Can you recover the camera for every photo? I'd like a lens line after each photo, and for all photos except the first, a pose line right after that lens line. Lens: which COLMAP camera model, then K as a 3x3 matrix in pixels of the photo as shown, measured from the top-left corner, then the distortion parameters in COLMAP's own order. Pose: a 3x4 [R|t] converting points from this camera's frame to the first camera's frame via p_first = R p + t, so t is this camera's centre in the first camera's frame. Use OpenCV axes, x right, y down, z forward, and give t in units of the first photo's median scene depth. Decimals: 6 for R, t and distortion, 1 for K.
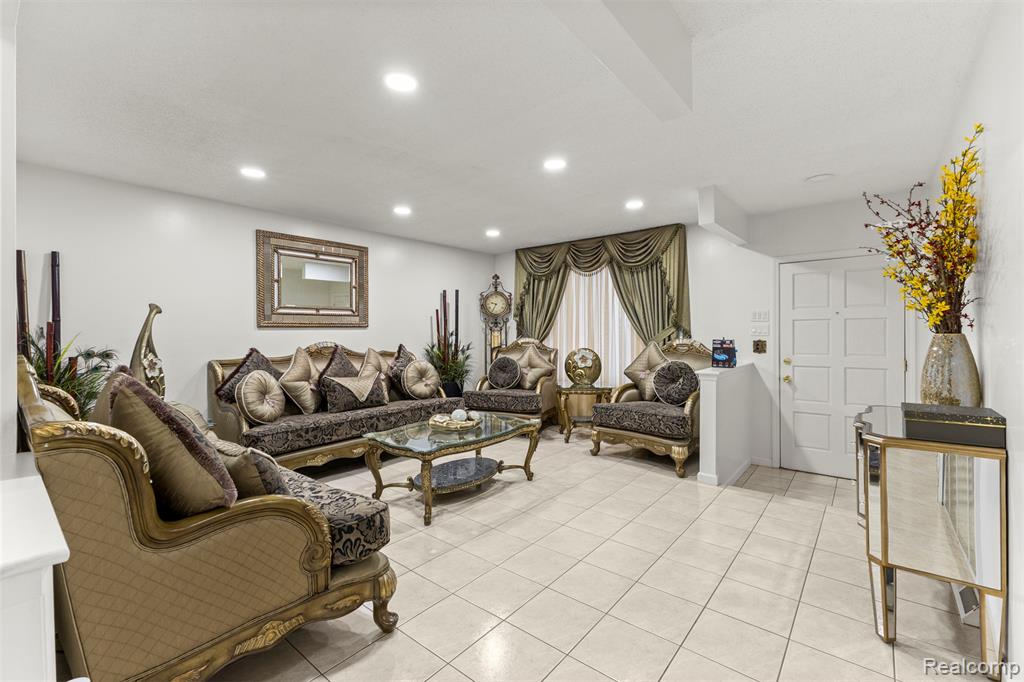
lens RADIAL K [[445.0, 0, 512.3], [0, 445.0, 335.7], [0, 0, 1]] dist [-0.004280, -0.000271]
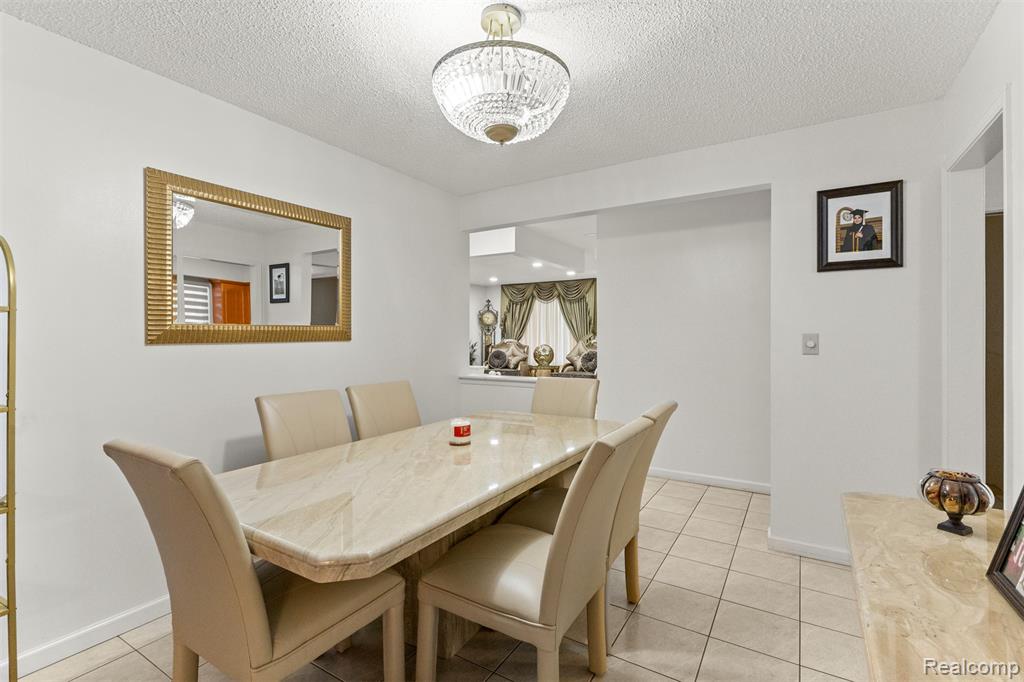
lens RADIAL K [[466.3, 0, 512.9], [0, 466.3, 339.8], [0, 0, 1]] dist [0.000704, 0.000002]
pose [[0.992900, -0.000405, 0.118956, -0.171572], [0.000275, 0.999999, 0.001111, 0.005932], [-0.118956, -0.001070, 0.992899, -0.775830]]
